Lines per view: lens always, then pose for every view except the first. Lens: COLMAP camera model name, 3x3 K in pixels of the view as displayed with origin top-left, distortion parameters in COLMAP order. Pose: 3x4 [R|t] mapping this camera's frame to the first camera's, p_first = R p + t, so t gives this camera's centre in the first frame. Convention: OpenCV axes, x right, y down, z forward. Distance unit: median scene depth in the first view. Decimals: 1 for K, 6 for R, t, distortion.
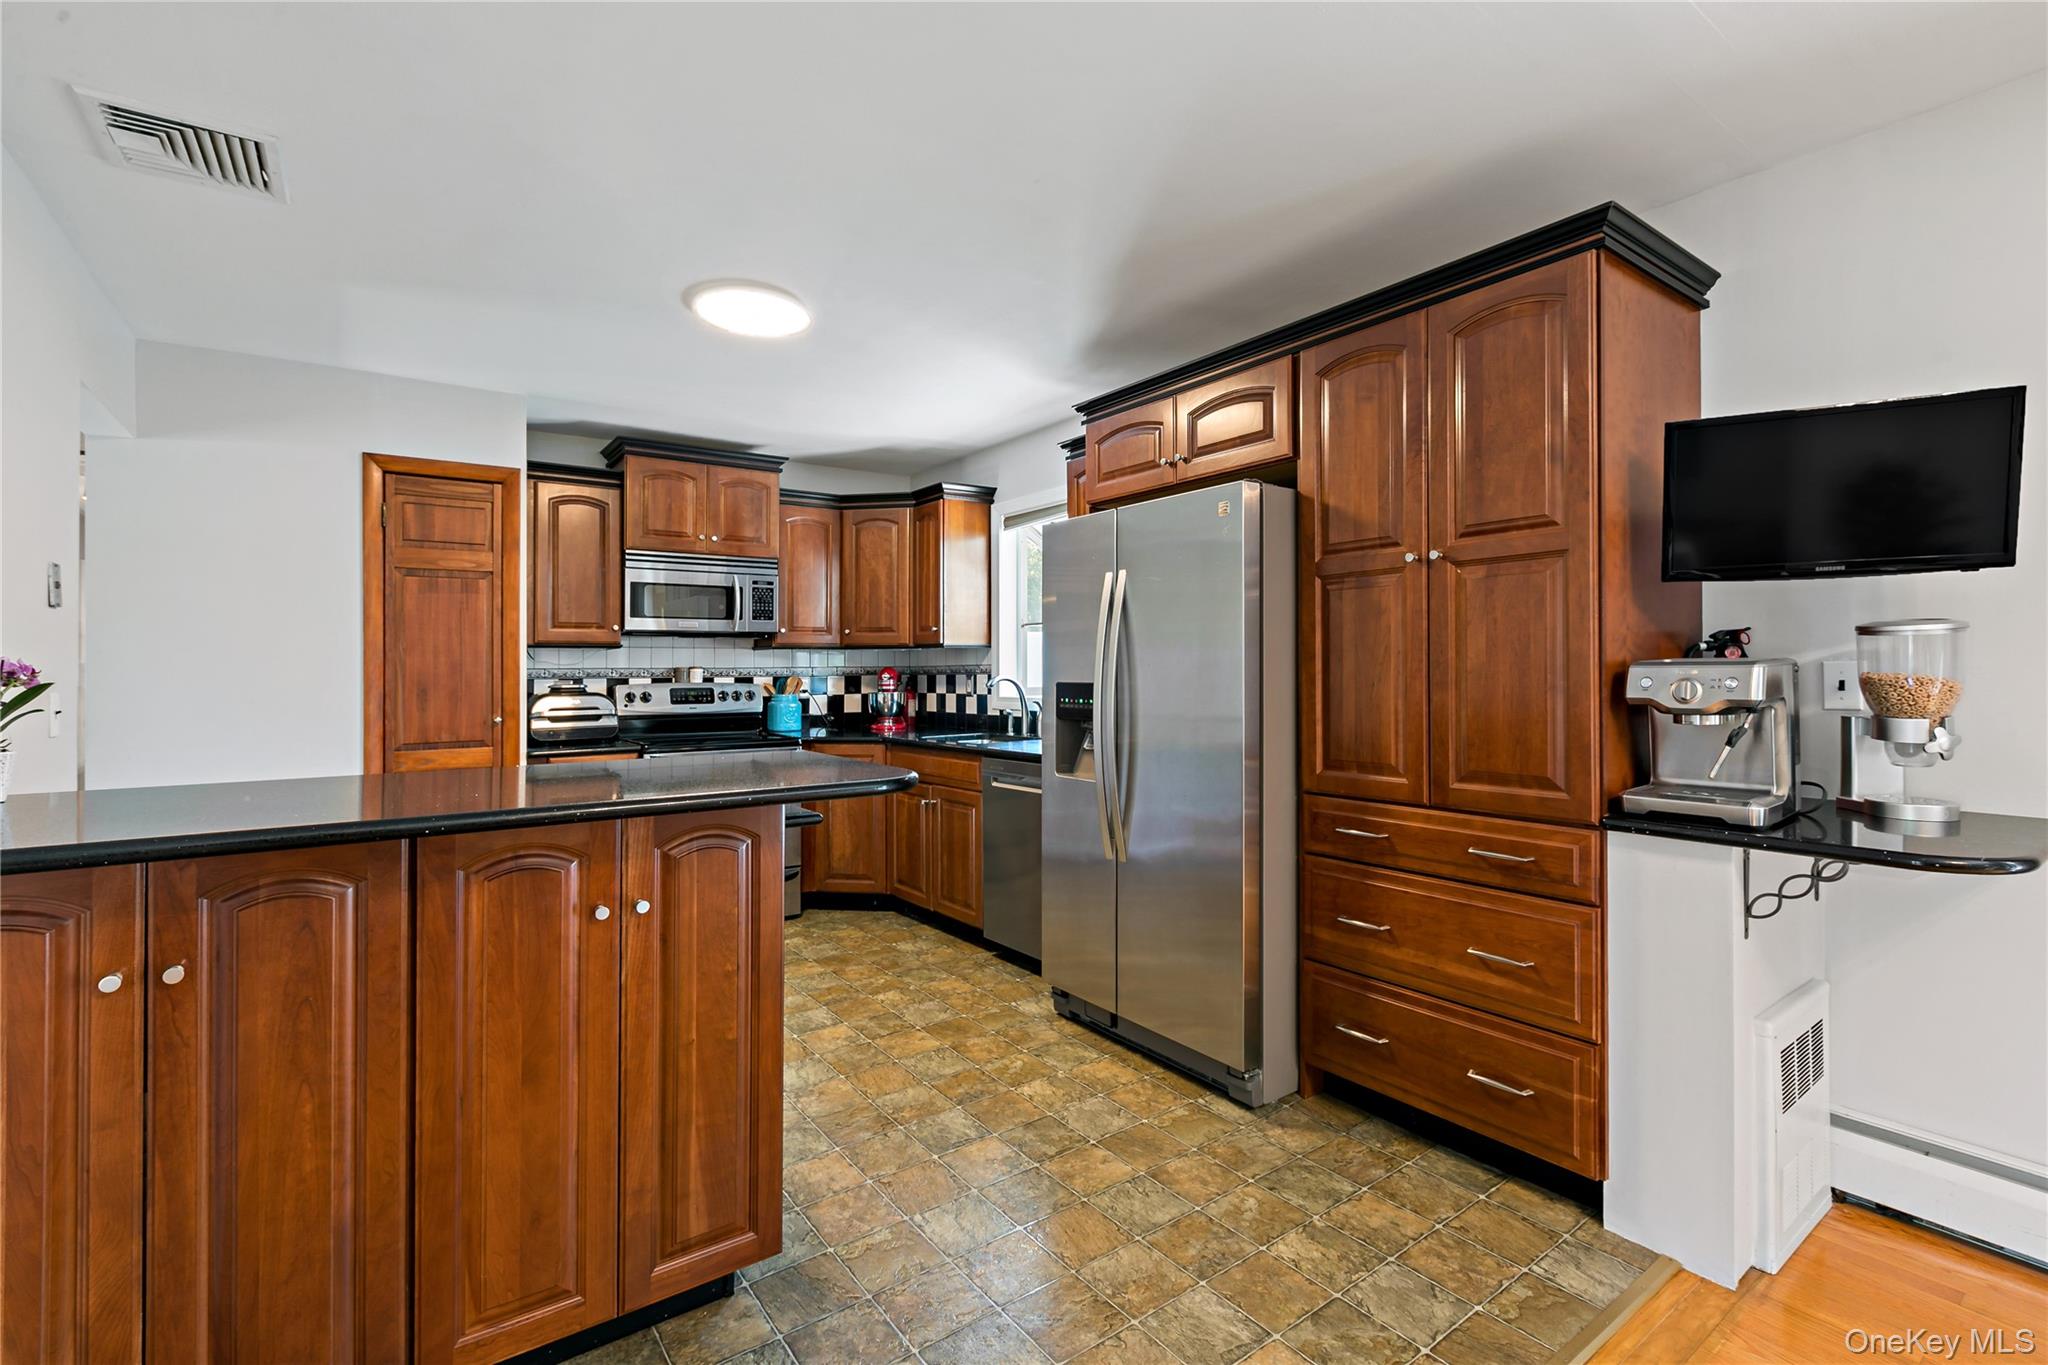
lens RADIAL K [[913.8, 0, 1023.9], [0, 913.8, 664.4], [0, 0, 1]] dist [-0.010027, 0.000143]
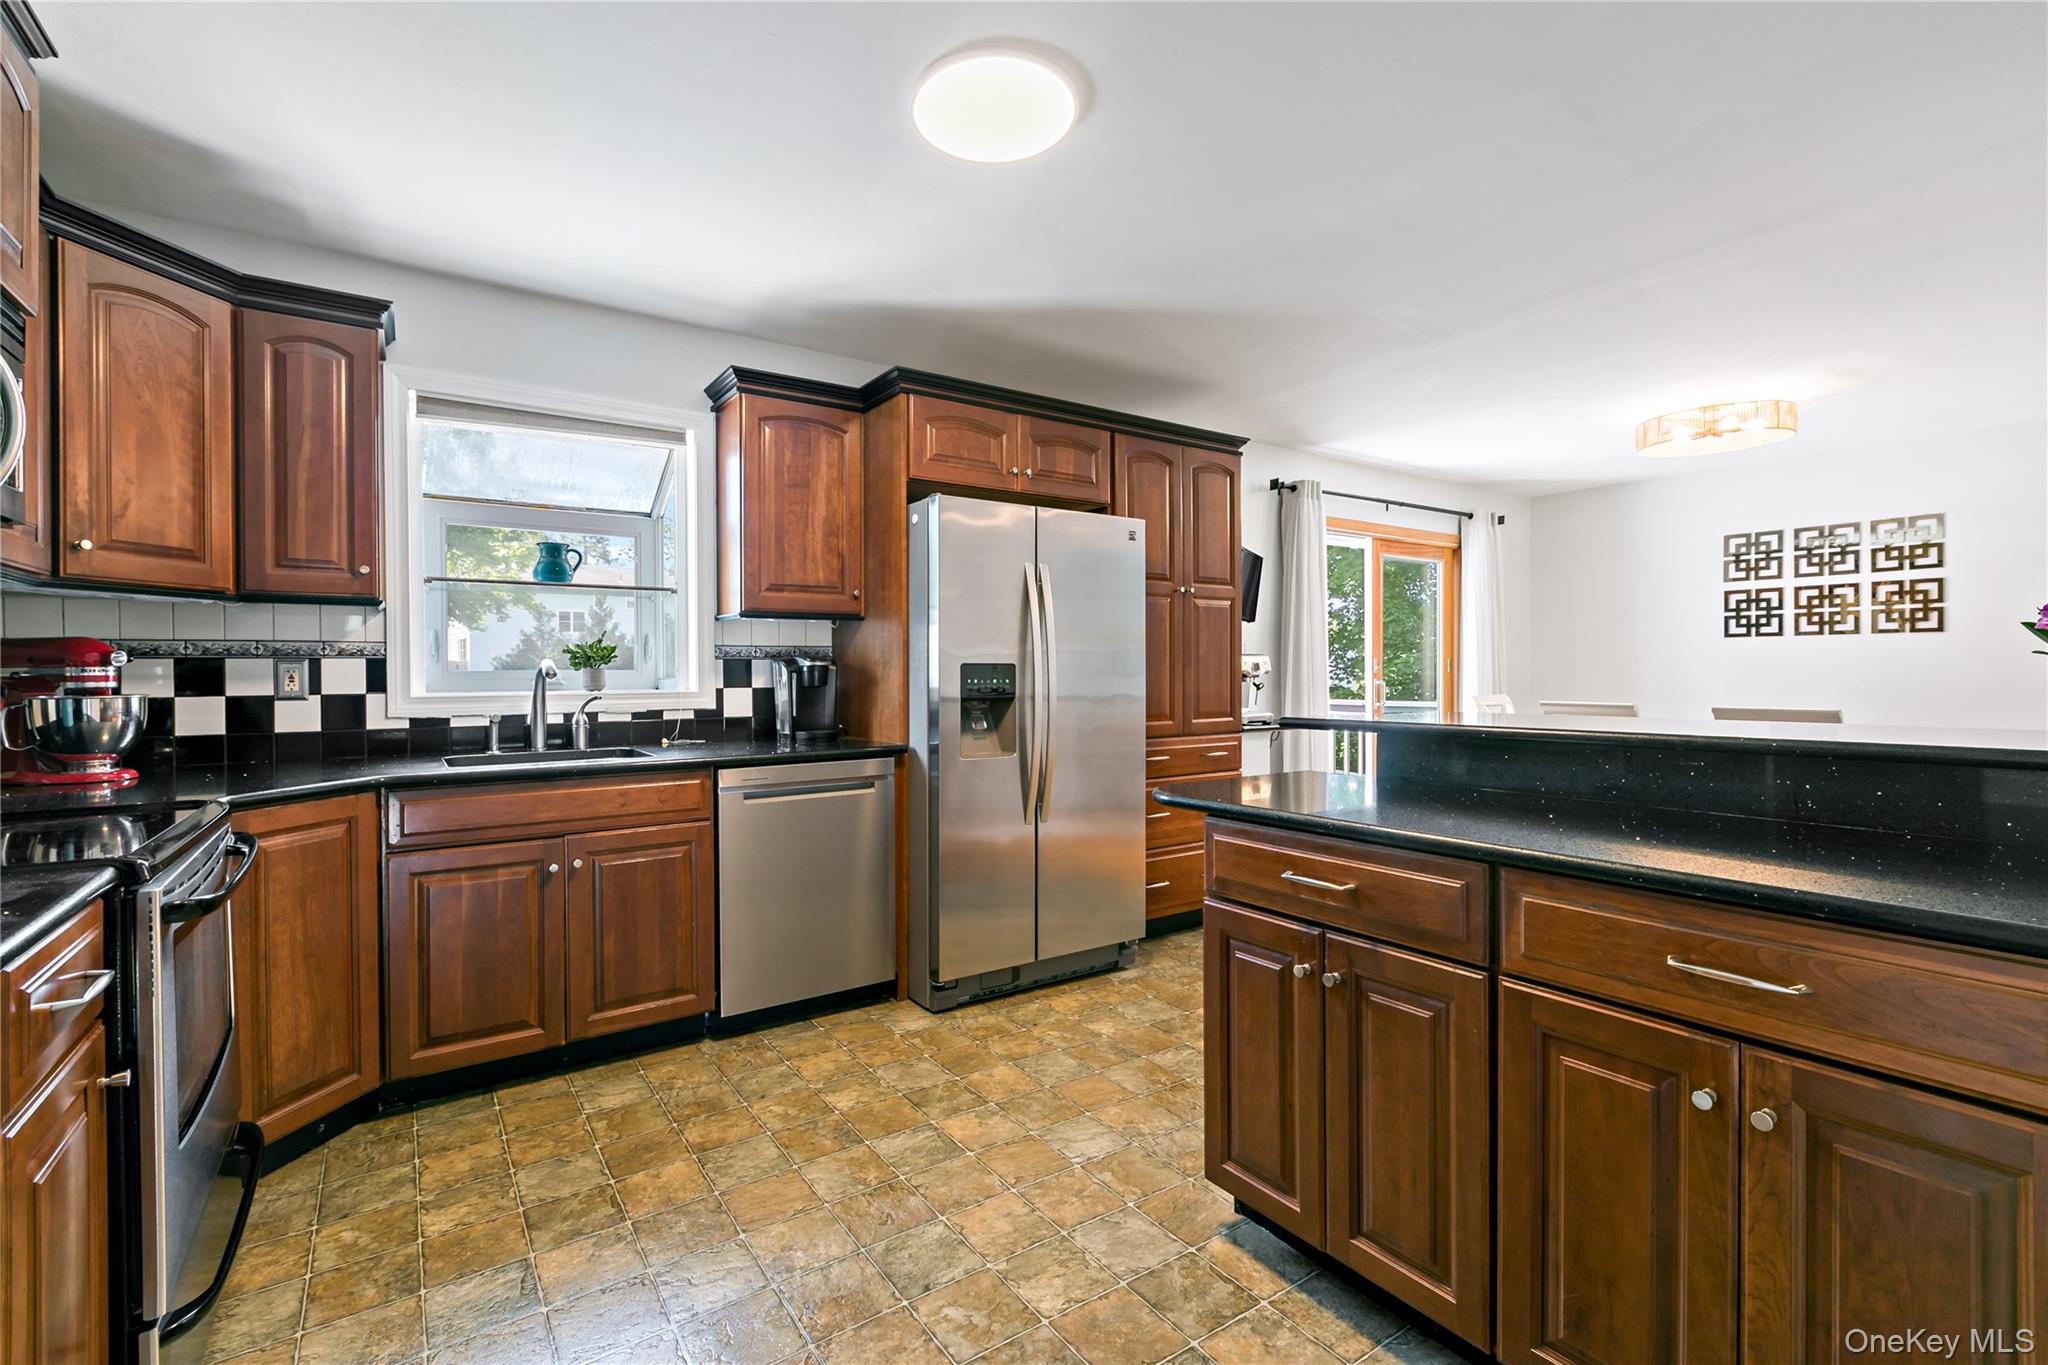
lens RADIAL K [[913.8, 0, 1025.6], [0, 913.8, 682.9], [0, 0, 1]] dist [-0.010027, 0.000143]
pose [[0.021117, -0.009760, 0.999729, -0.780618], [-0.003290, 0.999946, 0.009831, 0.025552], [-0.999772, -0.003497, 0.021084, 0.766059]]
